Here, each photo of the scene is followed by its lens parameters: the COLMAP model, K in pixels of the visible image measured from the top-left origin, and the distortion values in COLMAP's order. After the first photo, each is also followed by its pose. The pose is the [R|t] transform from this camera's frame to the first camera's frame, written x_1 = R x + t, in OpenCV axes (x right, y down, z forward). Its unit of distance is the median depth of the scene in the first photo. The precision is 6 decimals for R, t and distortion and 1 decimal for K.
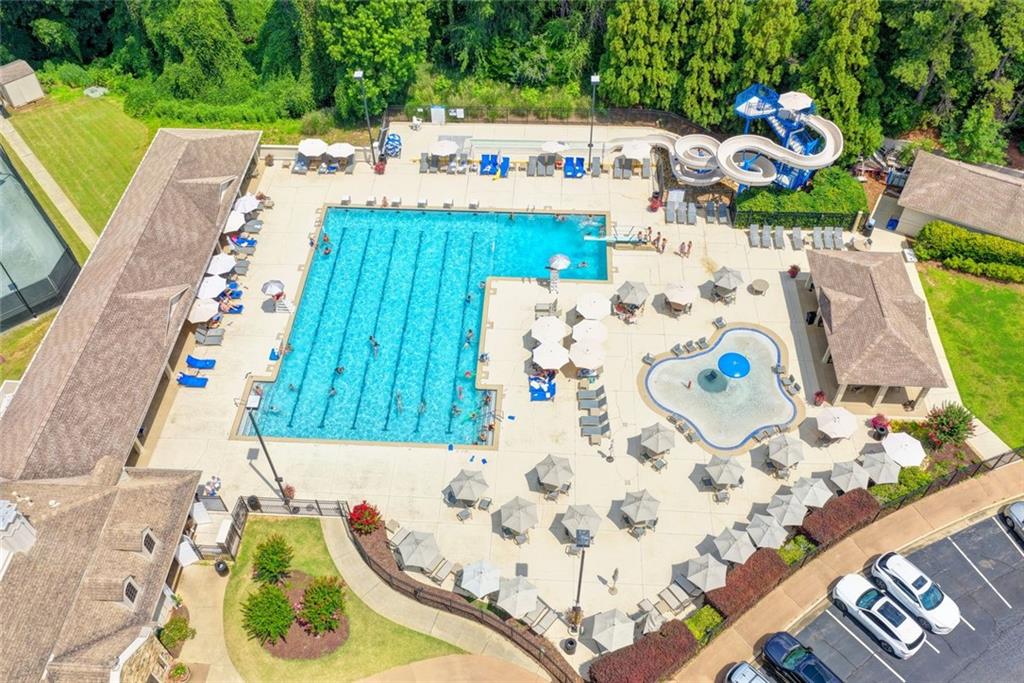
lens RADIAL K [[851.0, 0, 512.0], [0, 851.0, 341.5], [0, 0, 1]] dist [-0.005630, 0.014423]
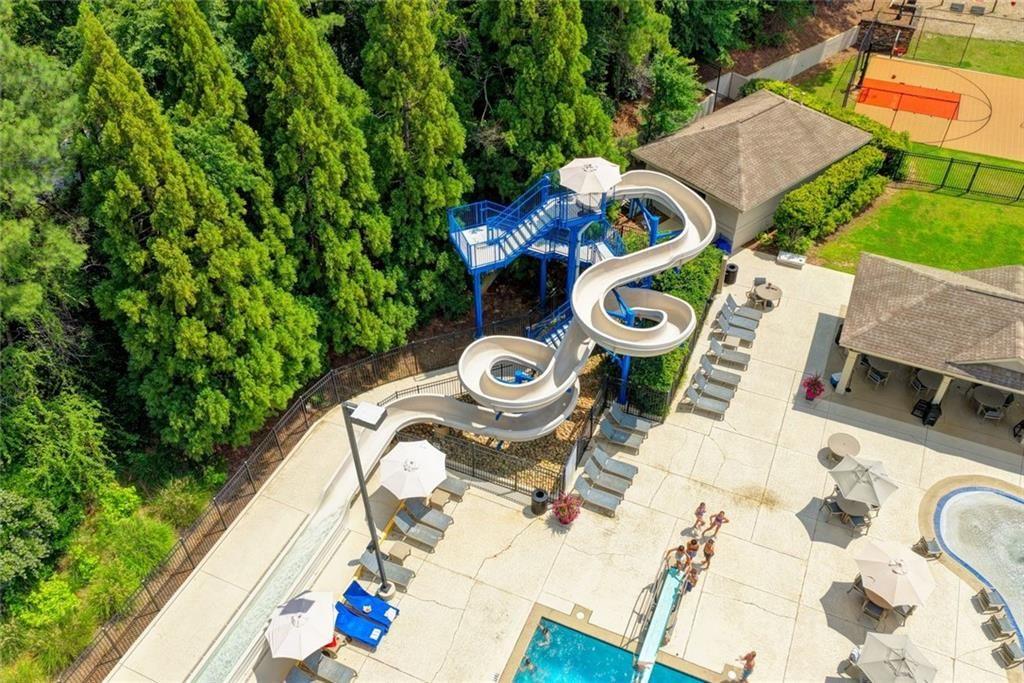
lens RADIAL K [[851.0, 0, 512.0], [0, 851.0, 341.5], [0, 0, 1]] dist [-0.005630, 0.014423]
pose [[0.350977, -0.626751, 0.695700, -0.098191], [0.708834, 0.663304, 0.239963, -0.339702], [-0.611858, 0.408914, 0.677066, 0.652427]]
